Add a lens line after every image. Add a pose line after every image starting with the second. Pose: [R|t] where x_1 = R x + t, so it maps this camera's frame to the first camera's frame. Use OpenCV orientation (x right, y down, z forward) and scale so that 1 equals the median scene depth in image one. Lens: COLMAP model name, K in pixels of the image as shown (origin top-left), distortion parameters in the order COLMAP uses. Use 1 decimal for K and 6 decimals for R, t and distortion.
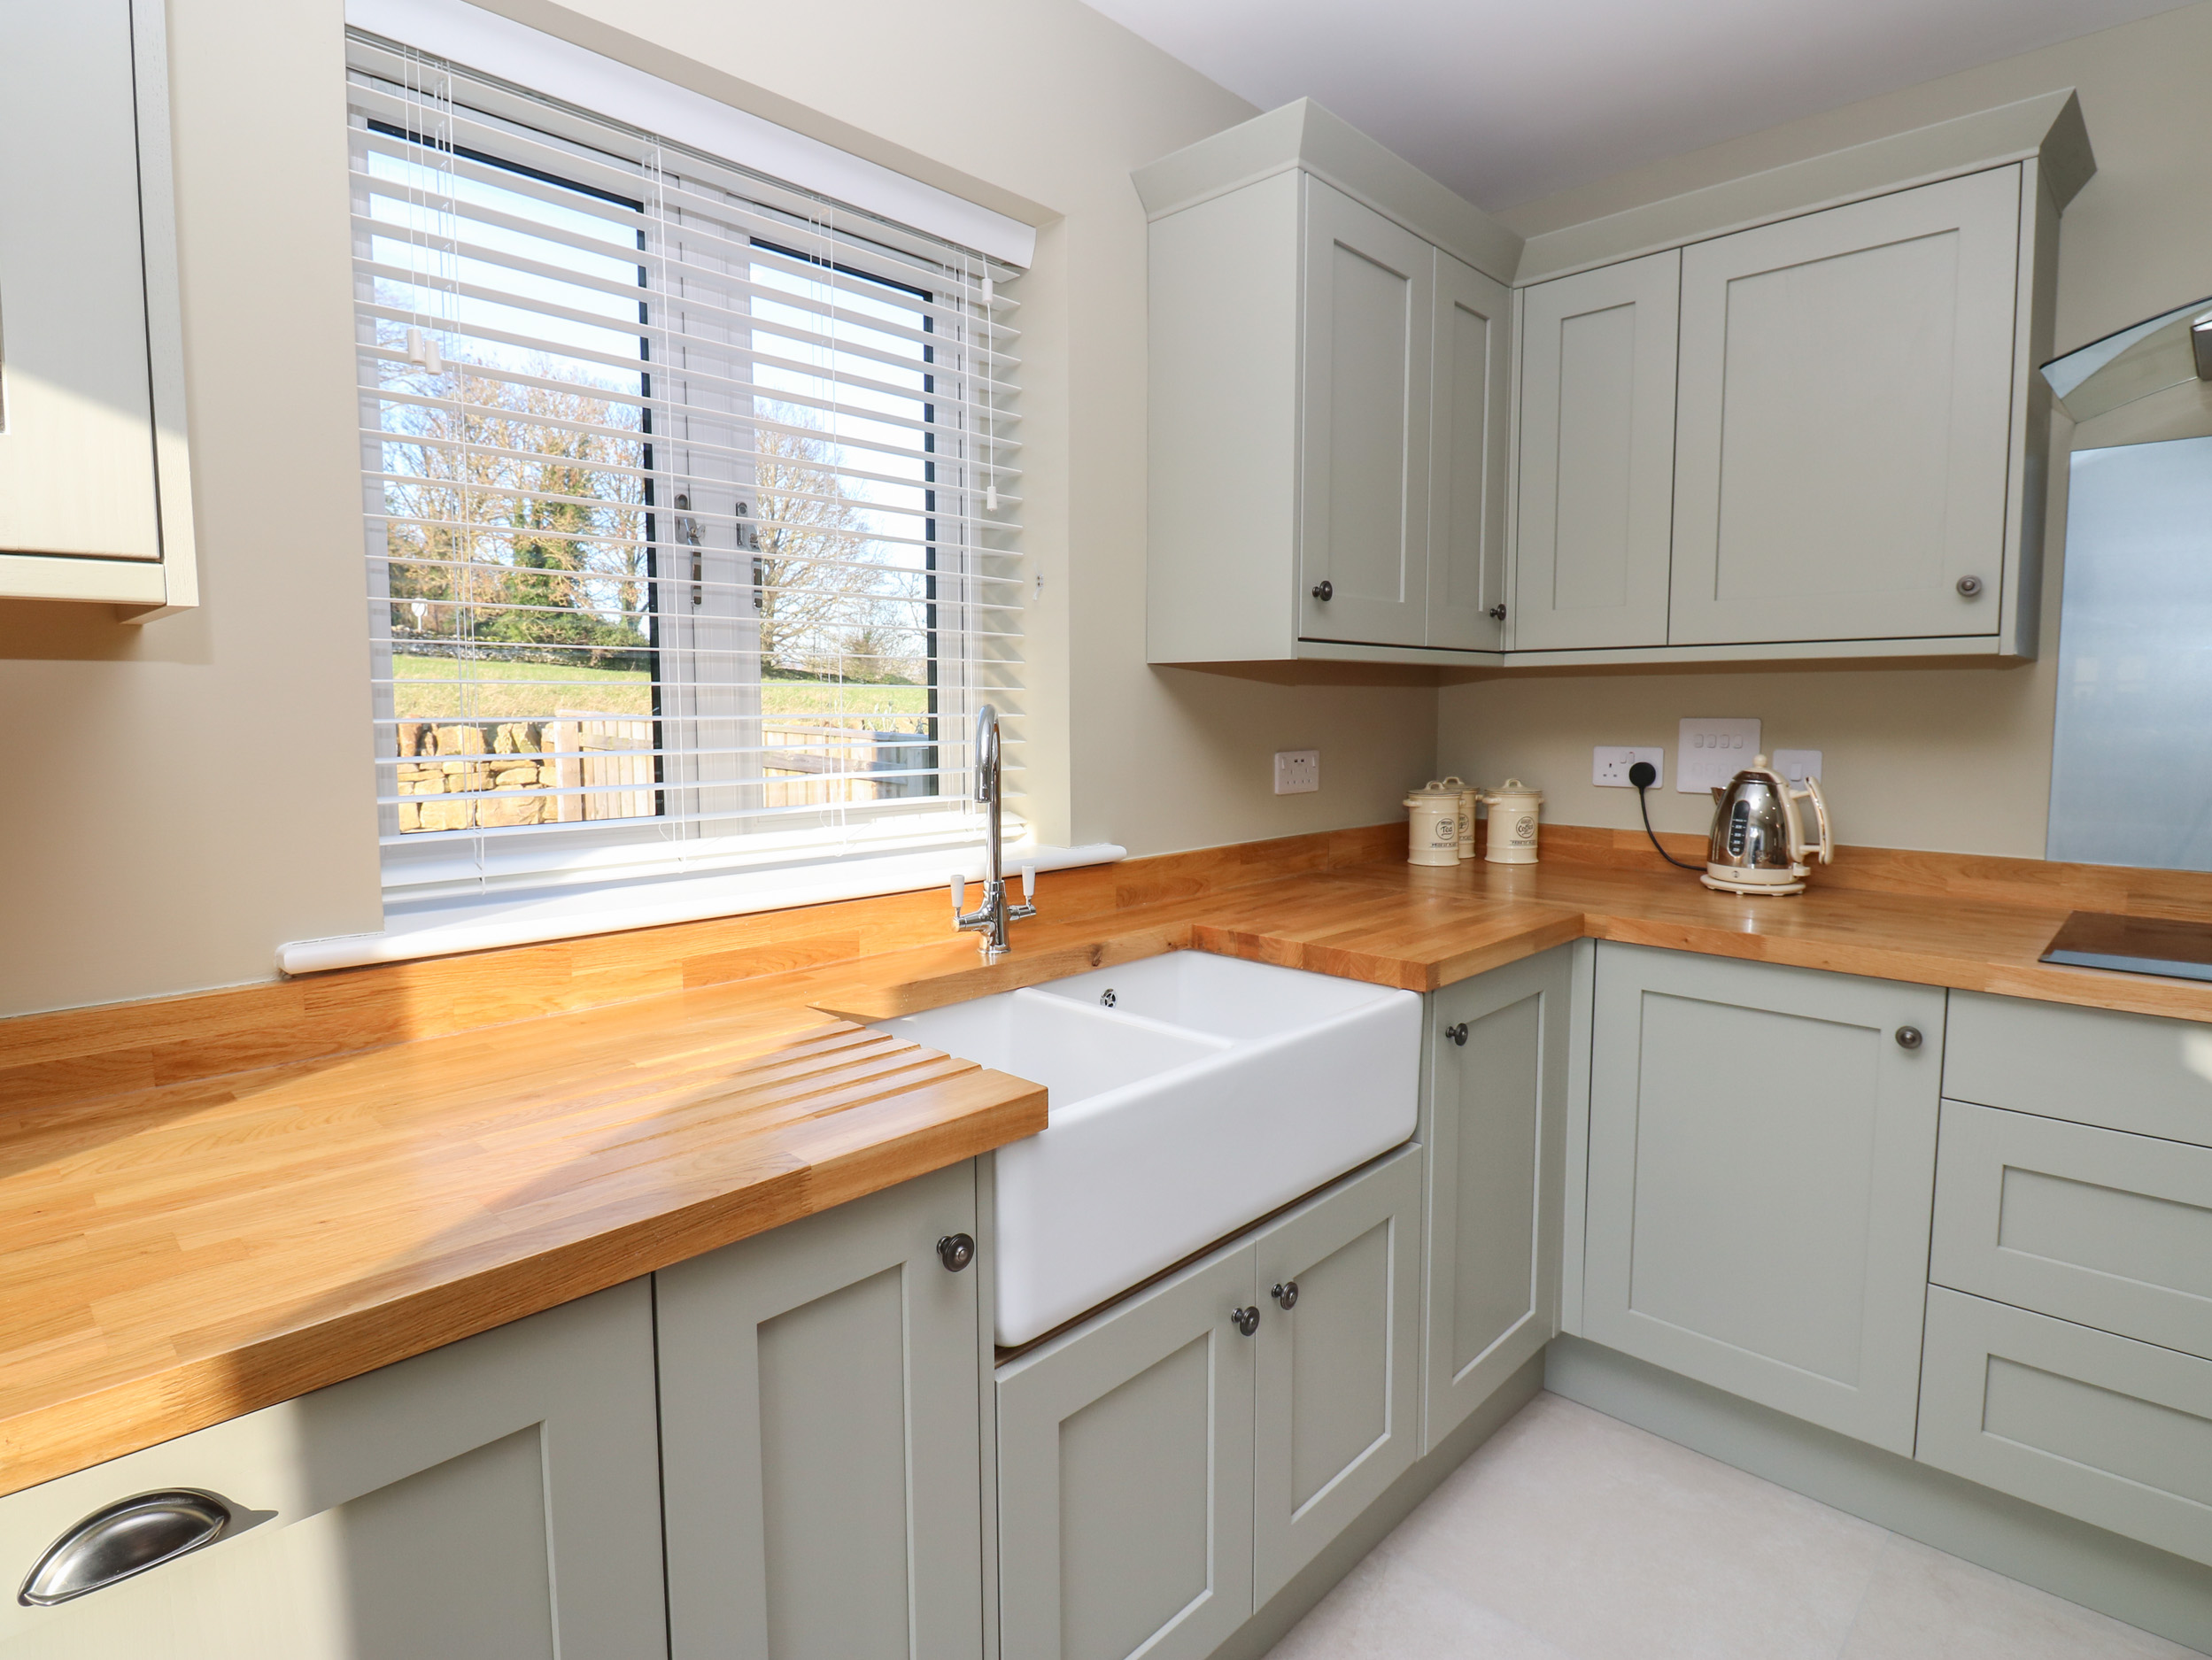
lens RADIAL K [[1146.4, 0, 1104.1], [0, 1146.4, 793.2], [0, 0, 1]] dist [-0.002607, -0.011281]
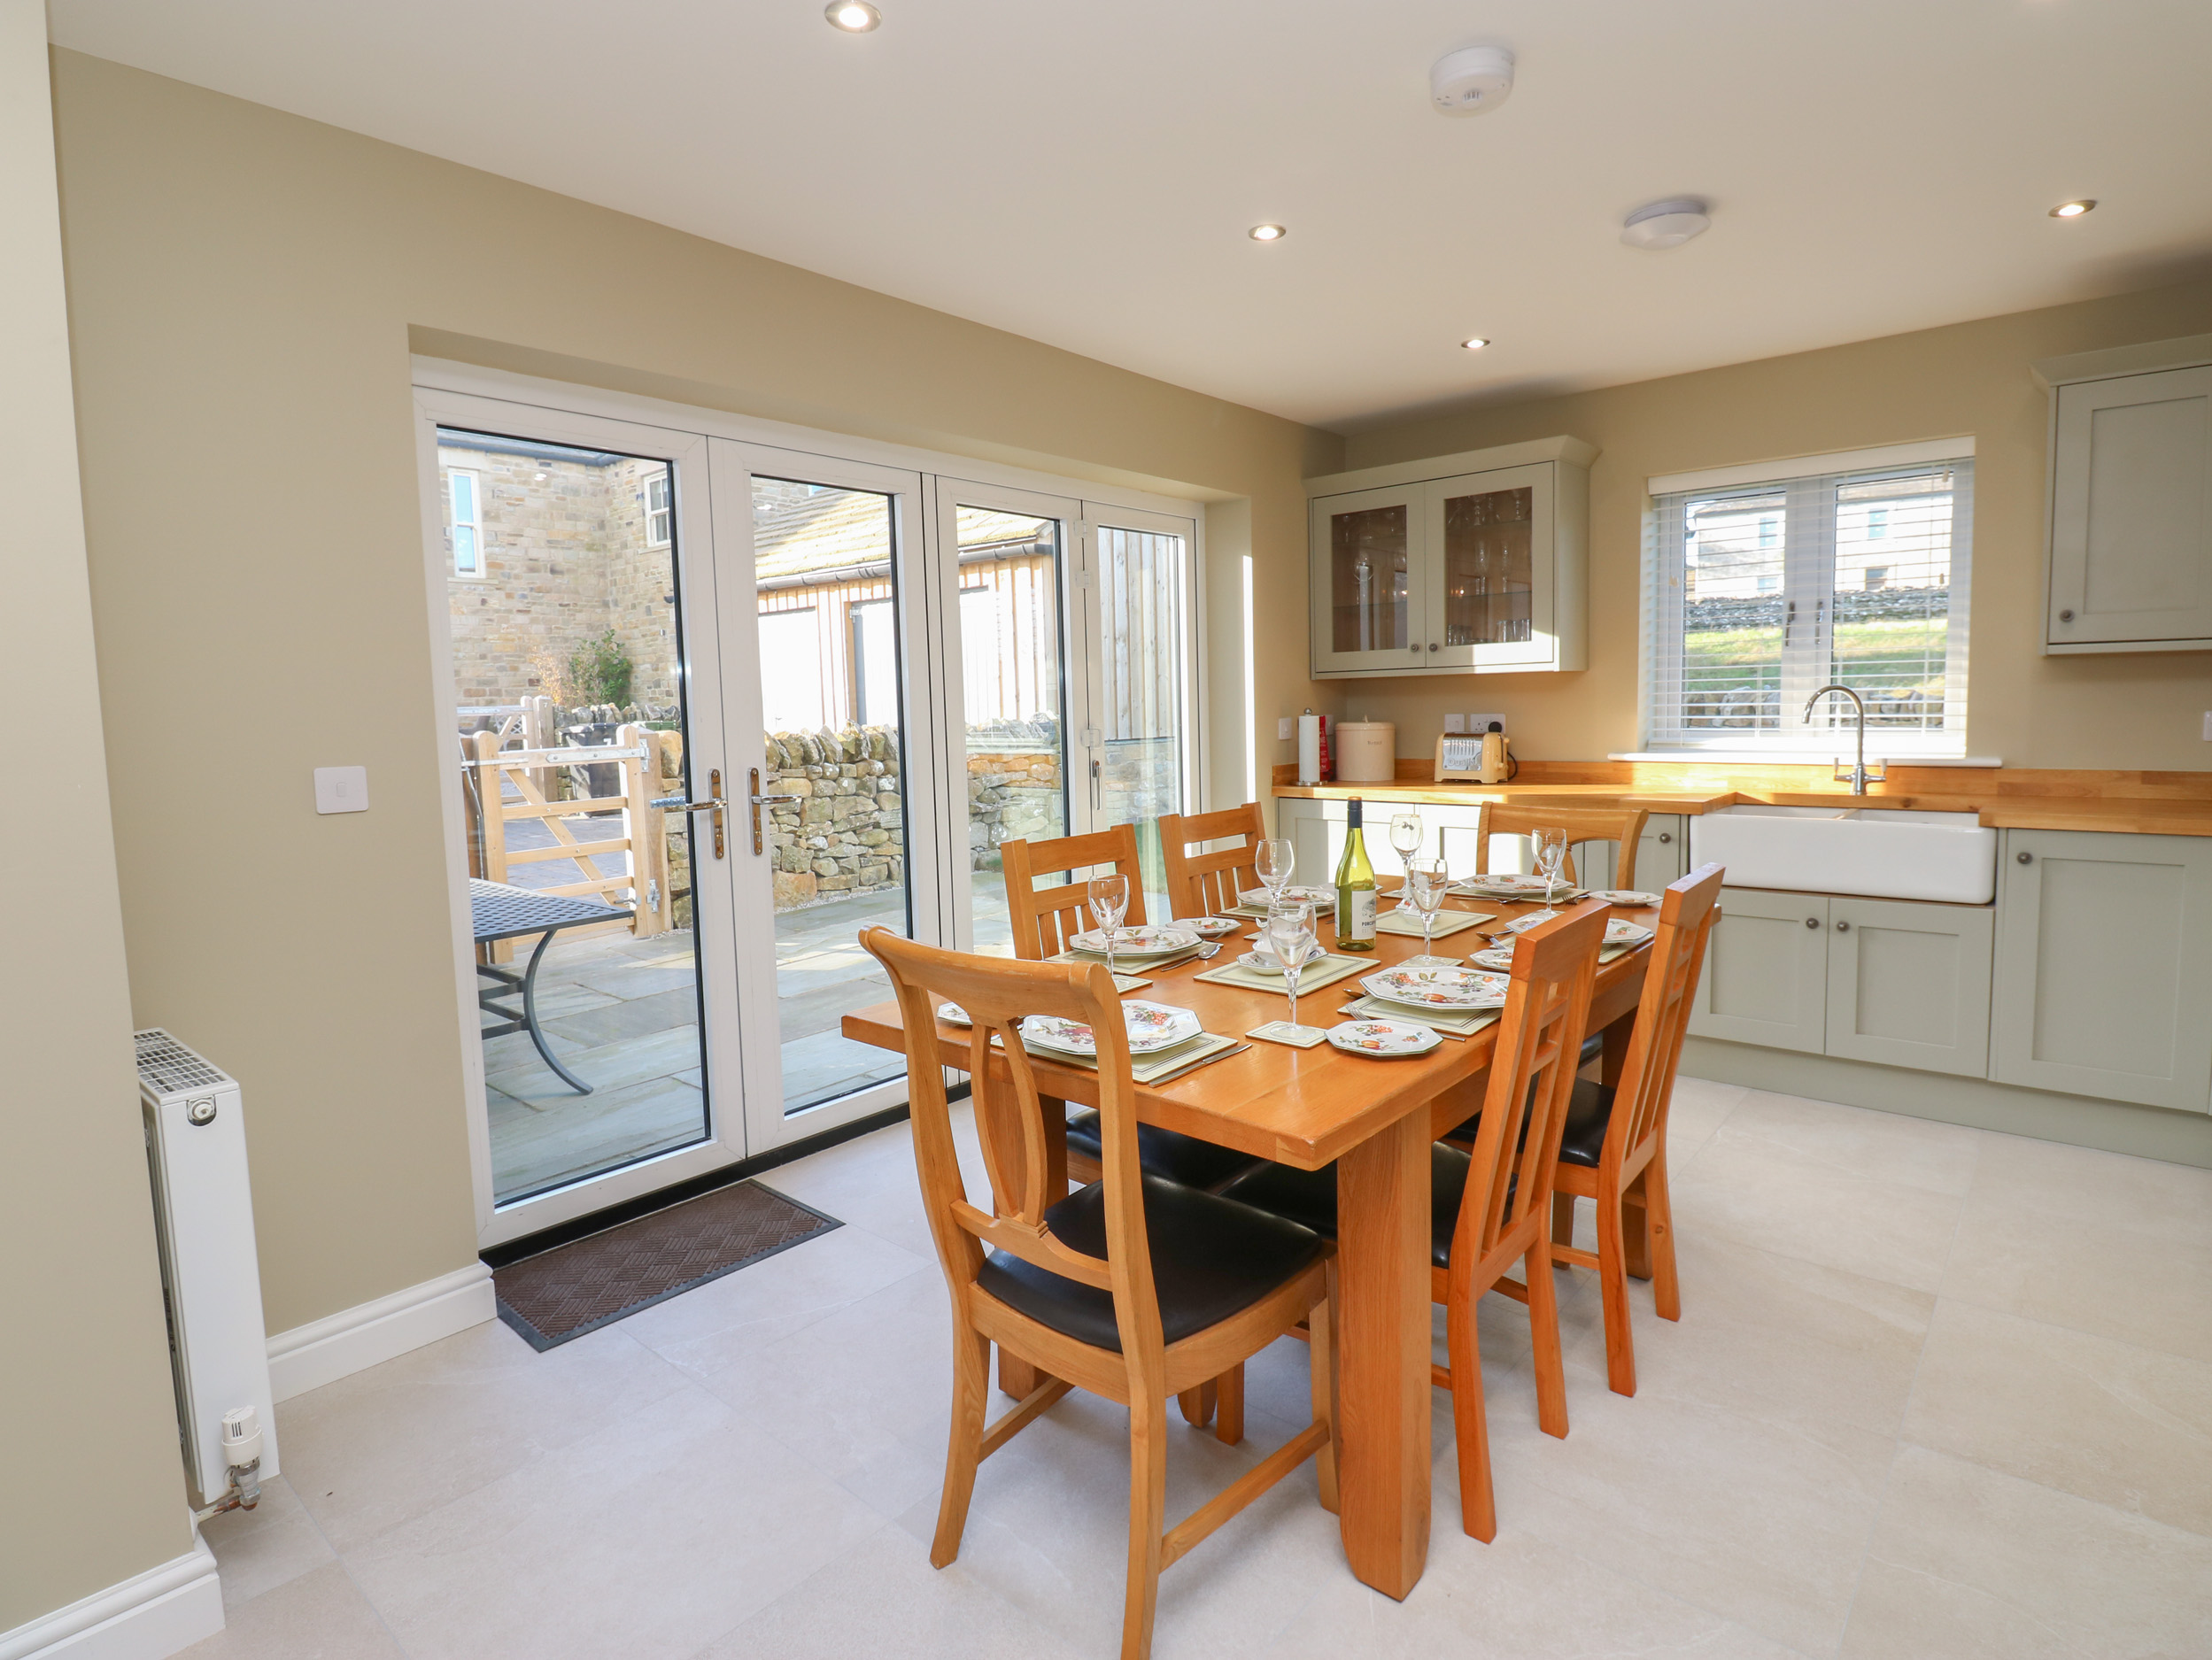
lens RADIAL K [[1146.4, 0, 1115.2], [0, 1146.4, 812.4], [0, 0, 1]] dist [-0.002607, -0.011281]
pose [[0.040950, 0.096216, -0.994518, 1.520041], [-0.051125, 0.994251, 0.094085, 0.026949], [0.997852, 0.046992, 0.045633, -0.409127]]
